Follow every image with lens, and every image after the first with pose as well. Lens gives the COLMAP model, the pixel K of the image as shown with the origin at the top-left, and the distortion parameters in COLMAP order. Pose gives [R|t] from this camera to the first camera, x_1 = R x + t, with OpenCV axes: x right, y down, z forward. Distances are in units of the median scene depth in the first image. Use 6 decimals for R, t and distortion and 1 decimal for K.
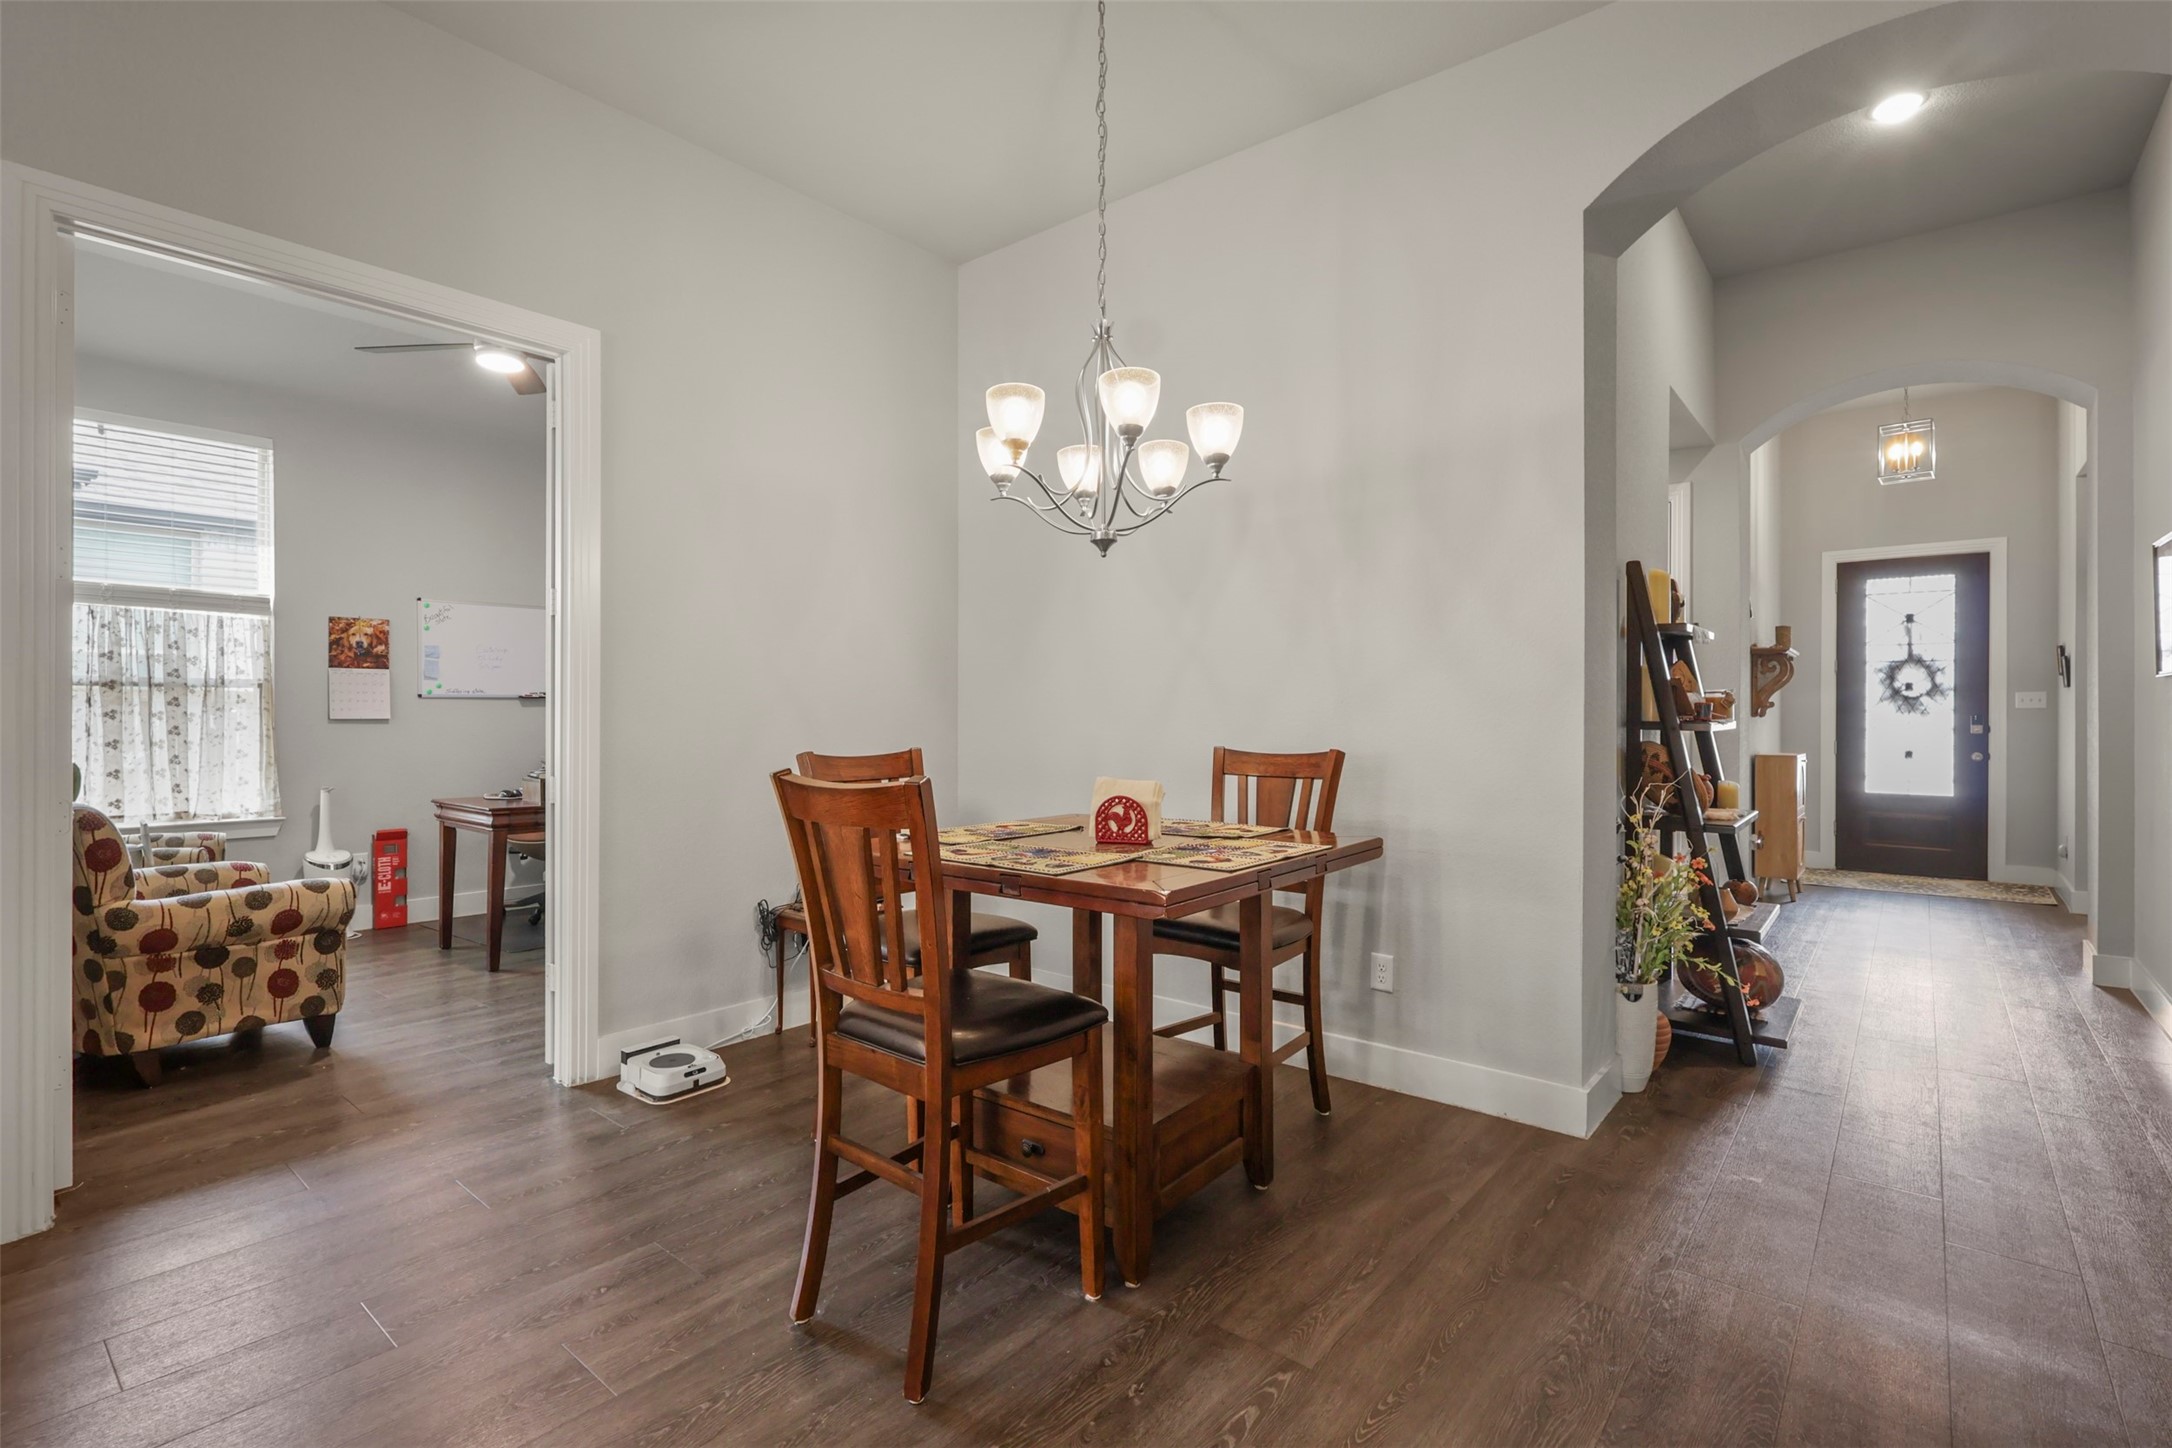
lens RADIAL K [[1011.1, 0, 1085.5], [0, 1011.1, 721.8], [0, 0, 1]] dist [-0.002799, 0.001467]
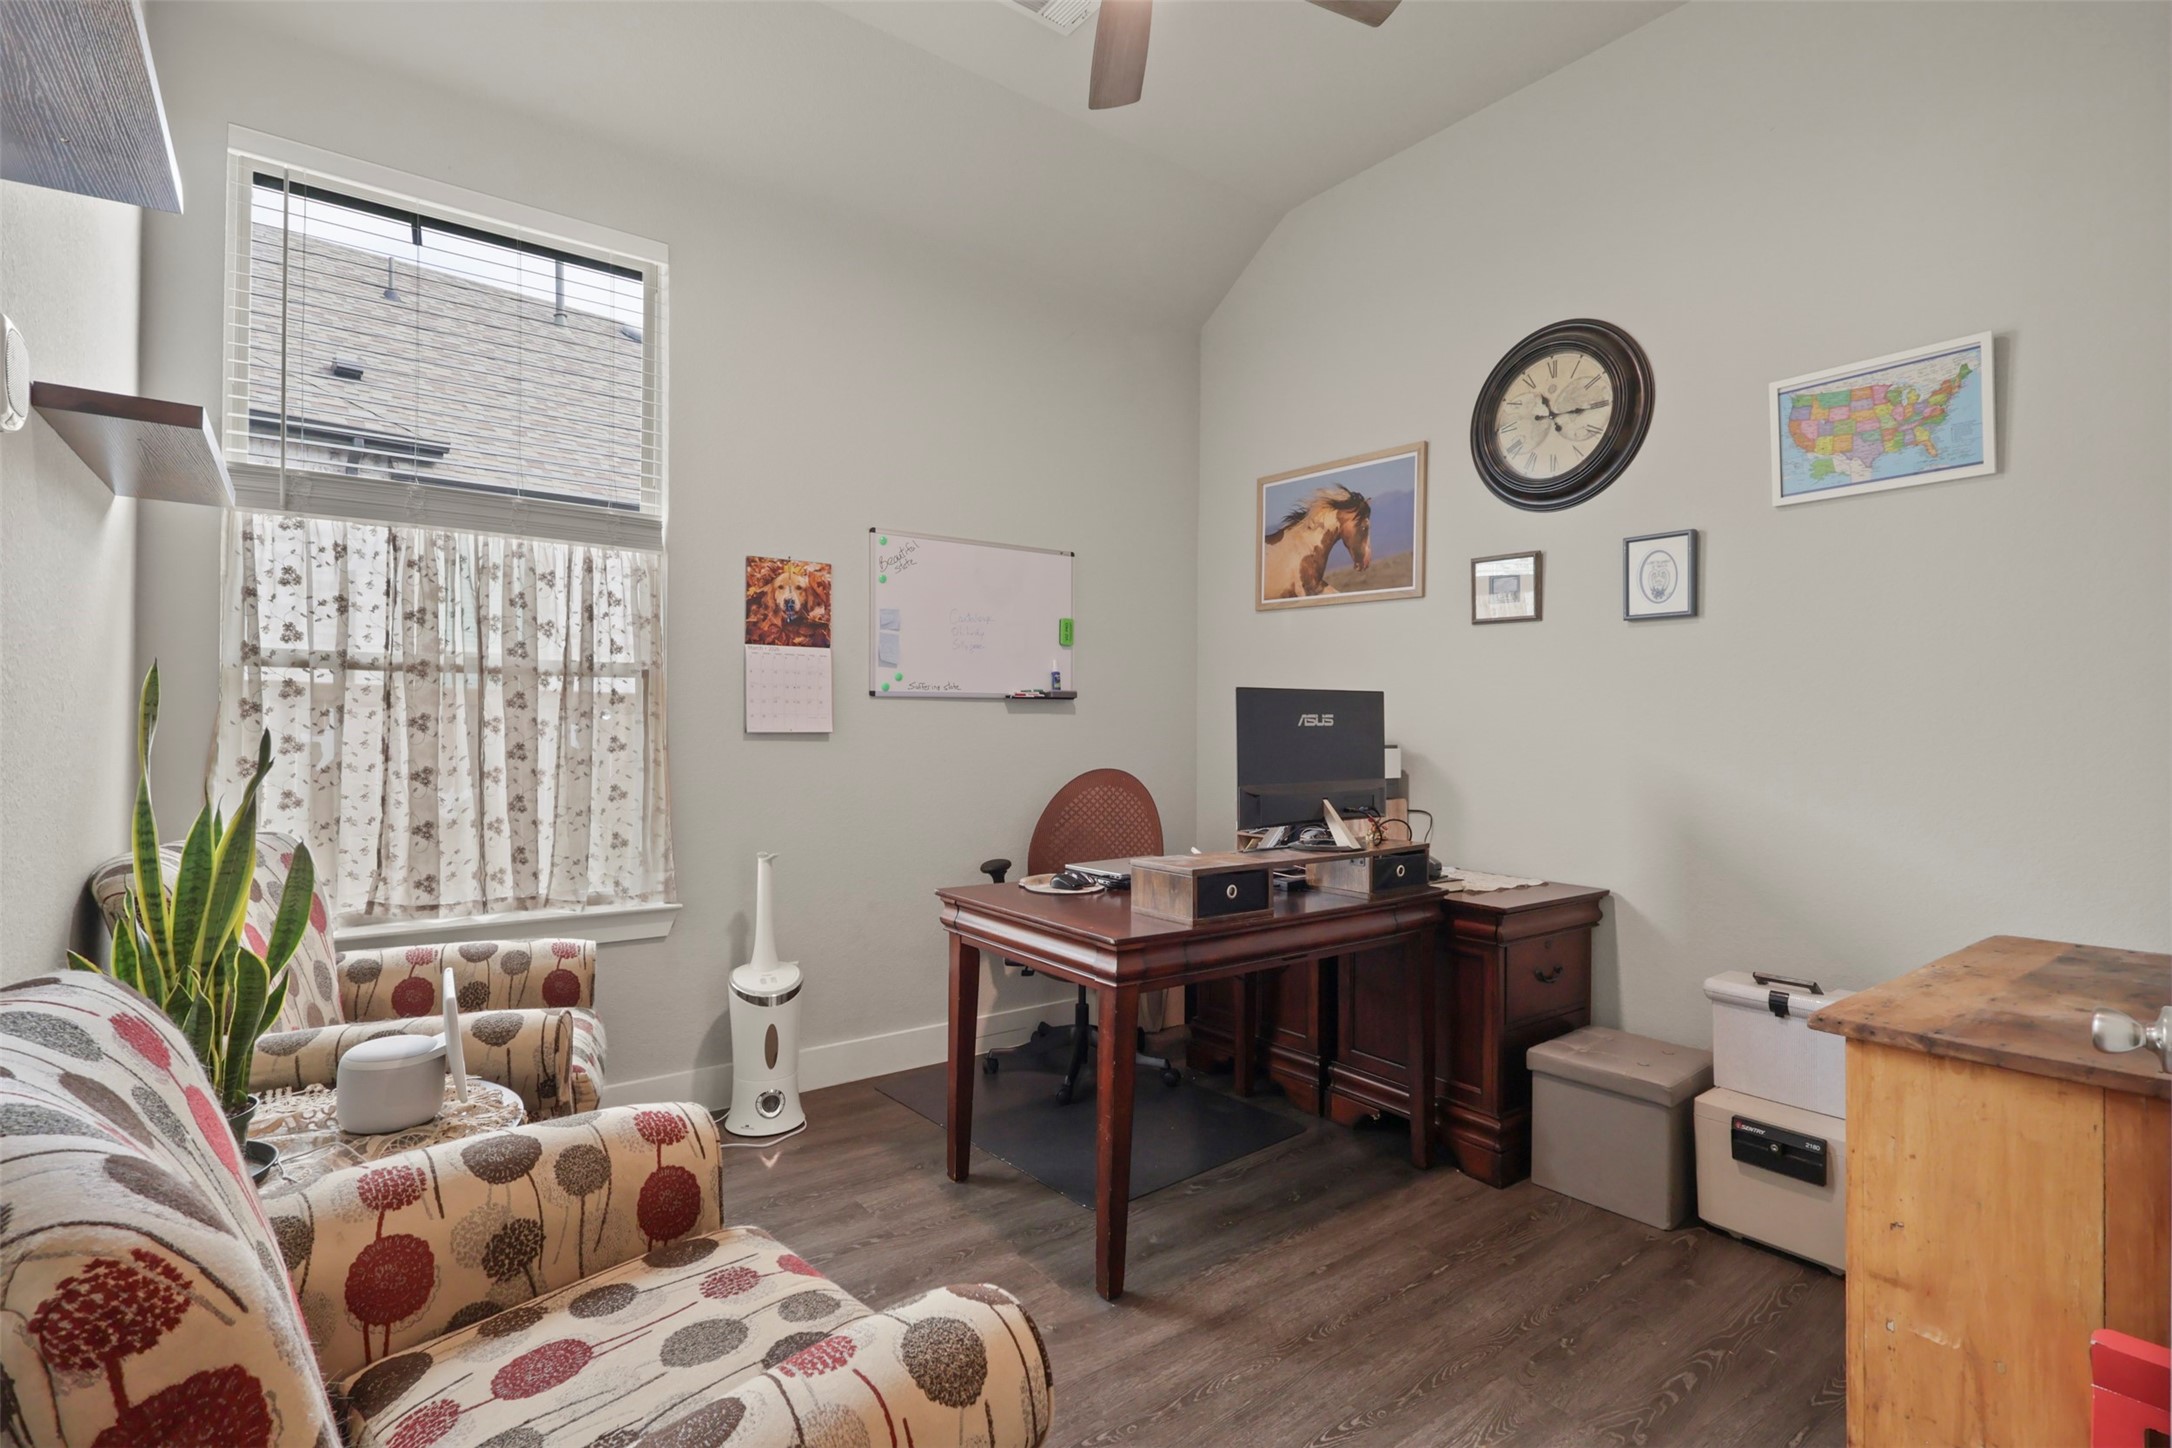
lens RADIAL K [[1011.1, 0, 1085.6], [0, 1011.1, 727.4], [0, 0, 1]] dist [-0.002799, 0.001467]
pose [[0.974646, 0.007590, -0.223624, -0.451816], [-0.008814, 0.999951, -0.004476, -0.005053], [0.223579, 0.006333, 0.974665, 0.504009]]
